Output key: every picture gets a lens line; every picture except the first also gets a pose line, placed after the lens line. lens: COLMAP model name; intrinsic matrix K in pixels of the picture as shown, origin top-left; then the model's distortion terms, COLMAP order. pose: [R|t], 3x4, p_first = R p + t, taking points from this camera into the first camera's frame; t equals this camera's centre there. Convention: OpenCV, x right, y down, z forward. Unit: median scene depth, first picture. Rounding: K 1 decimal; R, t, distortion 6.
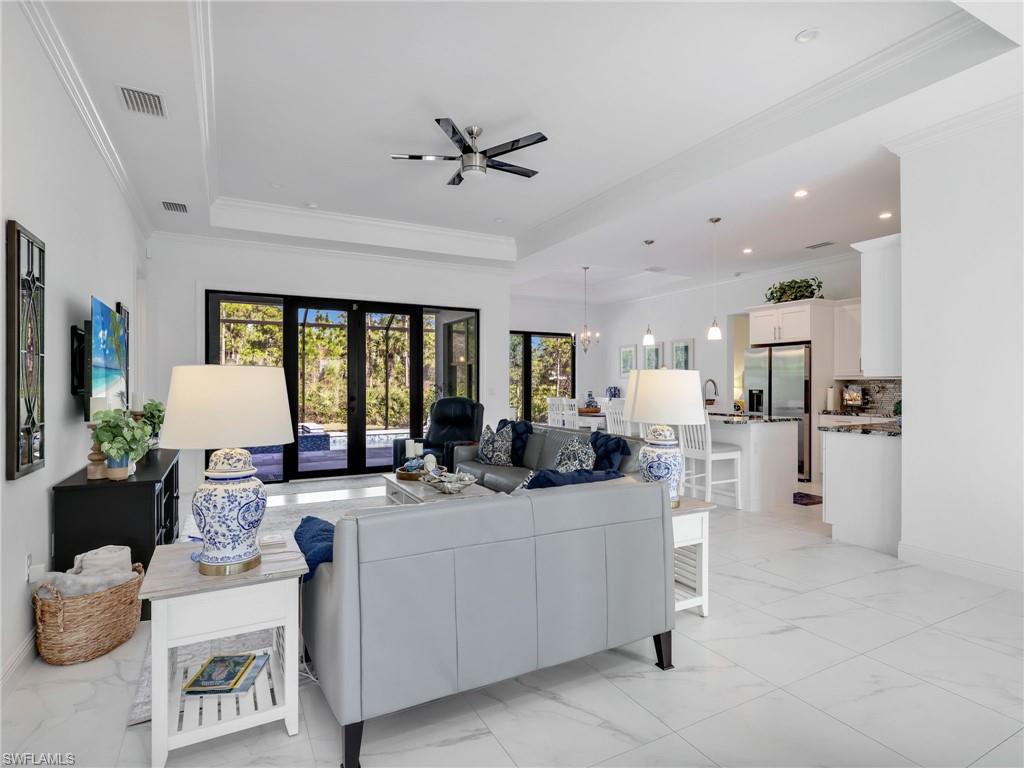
lens RADIAL K [[544.1, 0, 512.0], [0, 544.1, 384.0], [0, 0, 1]] dist [-0.005966, -0.000368]
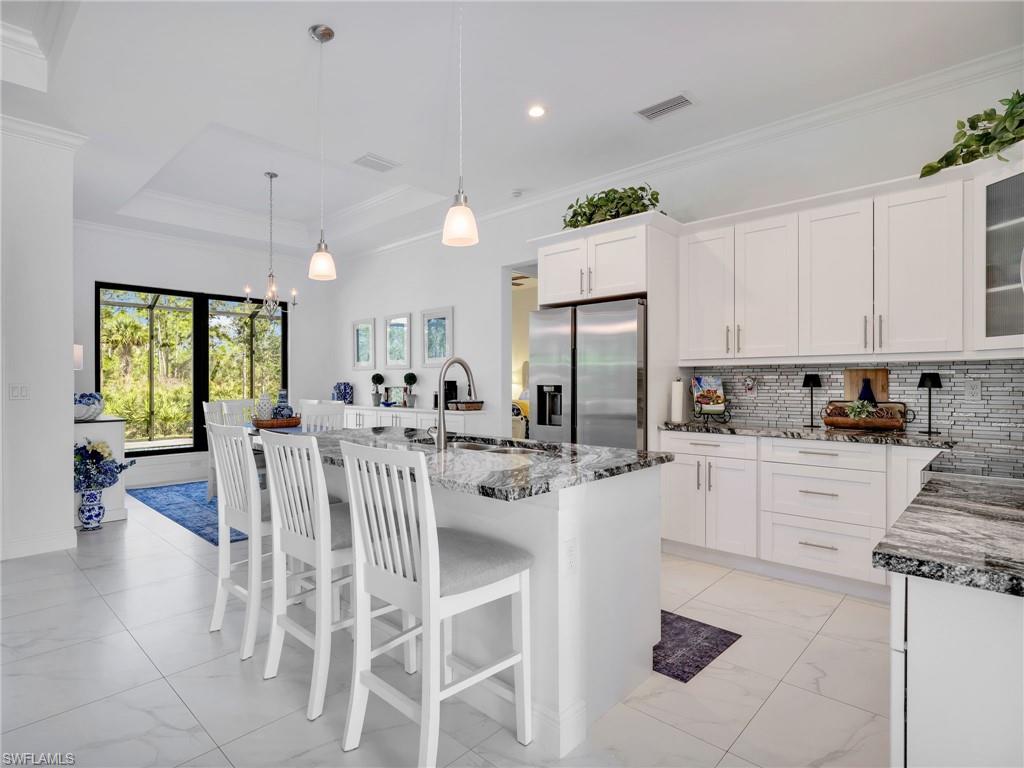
lens RADIAL K [[535.2, 0, 448.3], [0, 535.2, 384.5], [0, 0, 1]] dist [0.000746, -0.000306]
pose [[0.964296, -0.002384, 0.264815, 0.220179], [0.001276, 0.999990, 0.004353, 0.007948], [-0.264822, -0.003859, 0.964290, 0.536875]]
